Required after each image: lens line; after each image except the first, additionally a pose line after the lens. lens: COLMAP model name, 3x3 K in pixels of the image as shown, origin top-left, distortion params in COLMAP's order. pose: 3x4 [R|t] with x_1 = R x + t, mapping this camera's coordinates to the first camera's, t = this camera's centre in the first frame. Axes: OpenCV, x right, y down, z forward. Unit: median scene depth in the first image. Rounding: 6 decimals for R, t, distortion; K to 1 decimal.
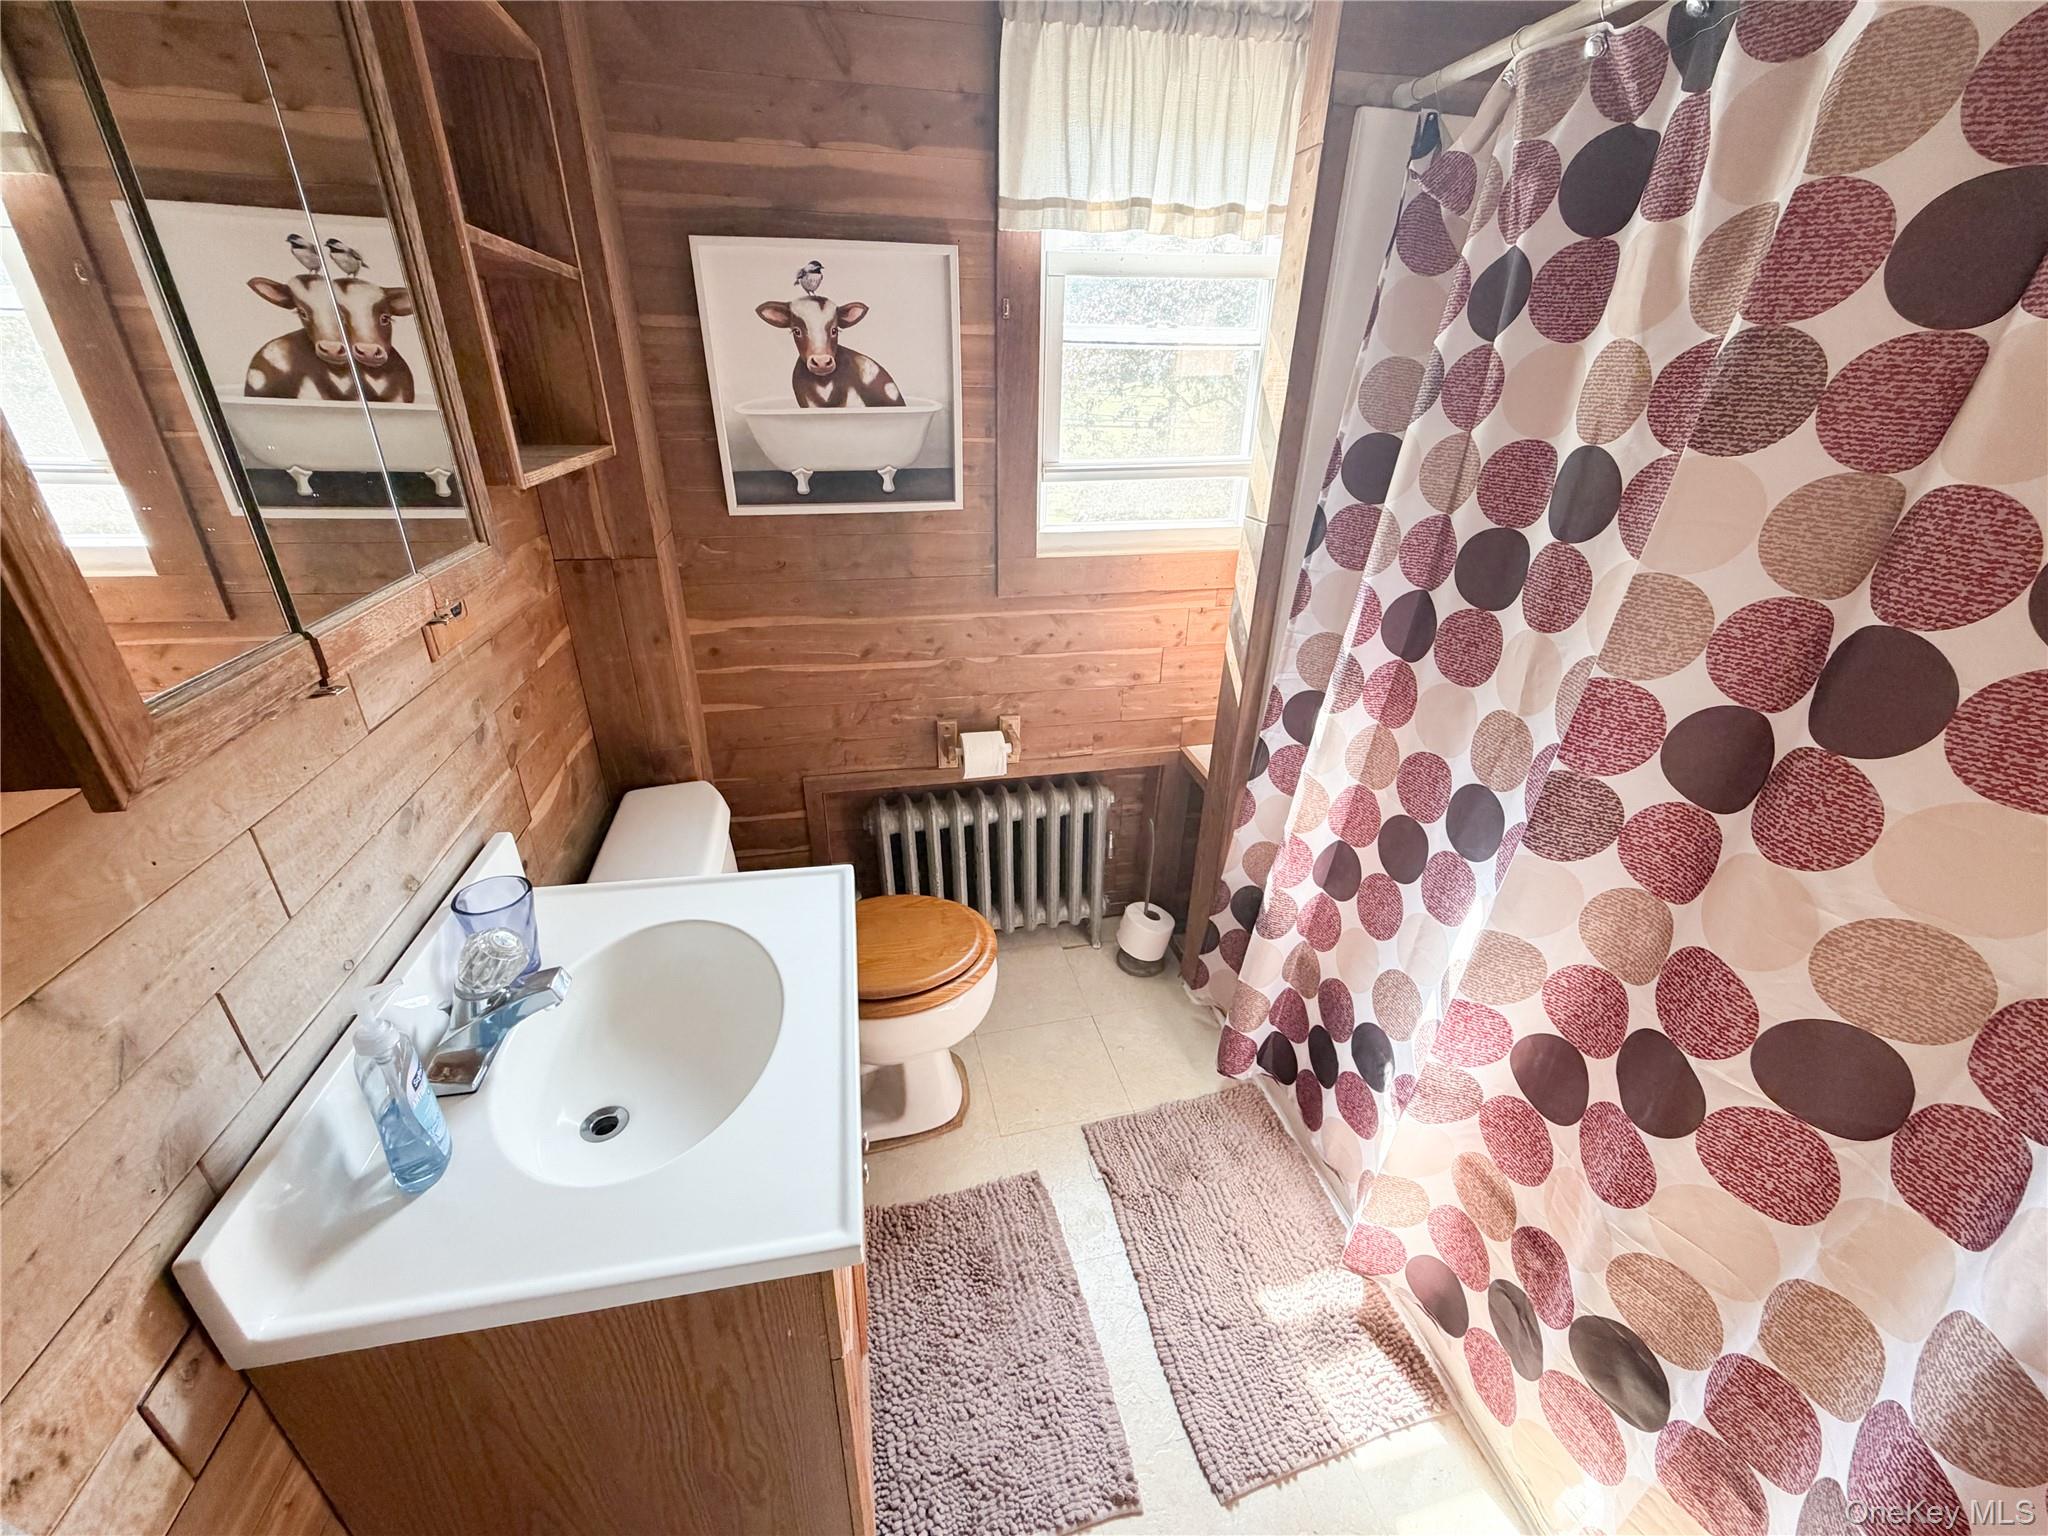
lens RADIAL K [[821.9, 0, 1018.2], [0, 821.9, 773.8], [0, 0, 1]] dist [-0.003572, -0.000219]
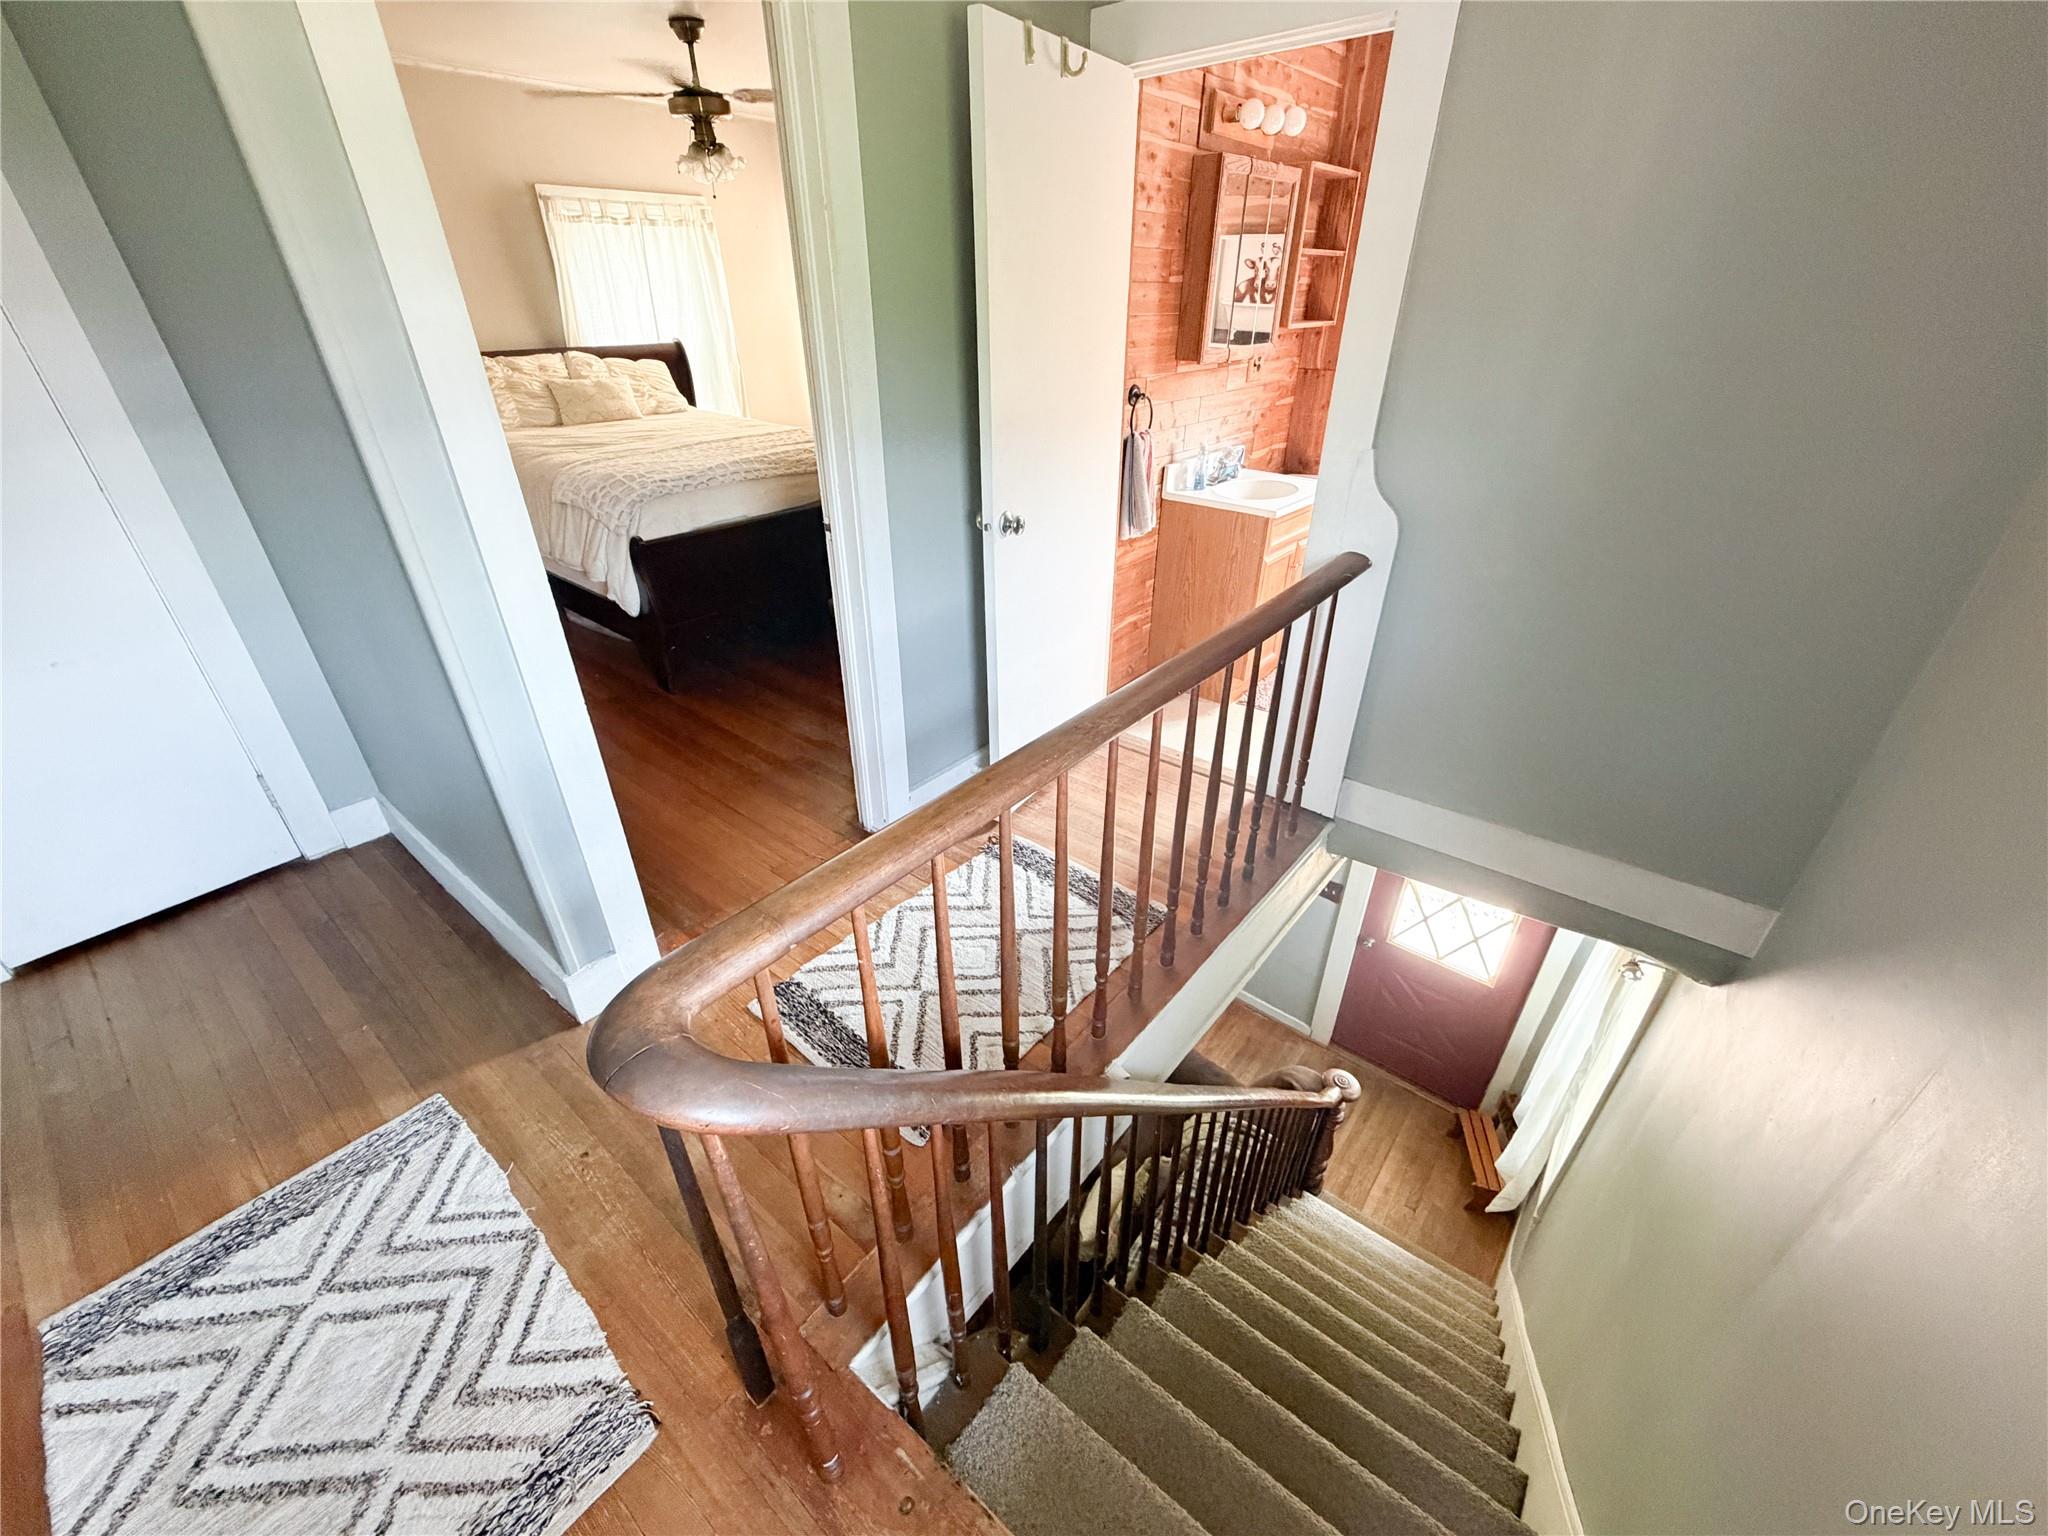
lens RADIAL K [[821.9, 0, 1022.6], [0, 821.9, 769.7], [0, 0, 1]] dist [-0.003572, -0.000219]
pose [[0.625283, 0.384591, -0.679052, 1.203787], [-0.329404, 0.918890, 0.217106, 0.666793], [0.707471, 0.087930, 0.701252, -1.400339]]
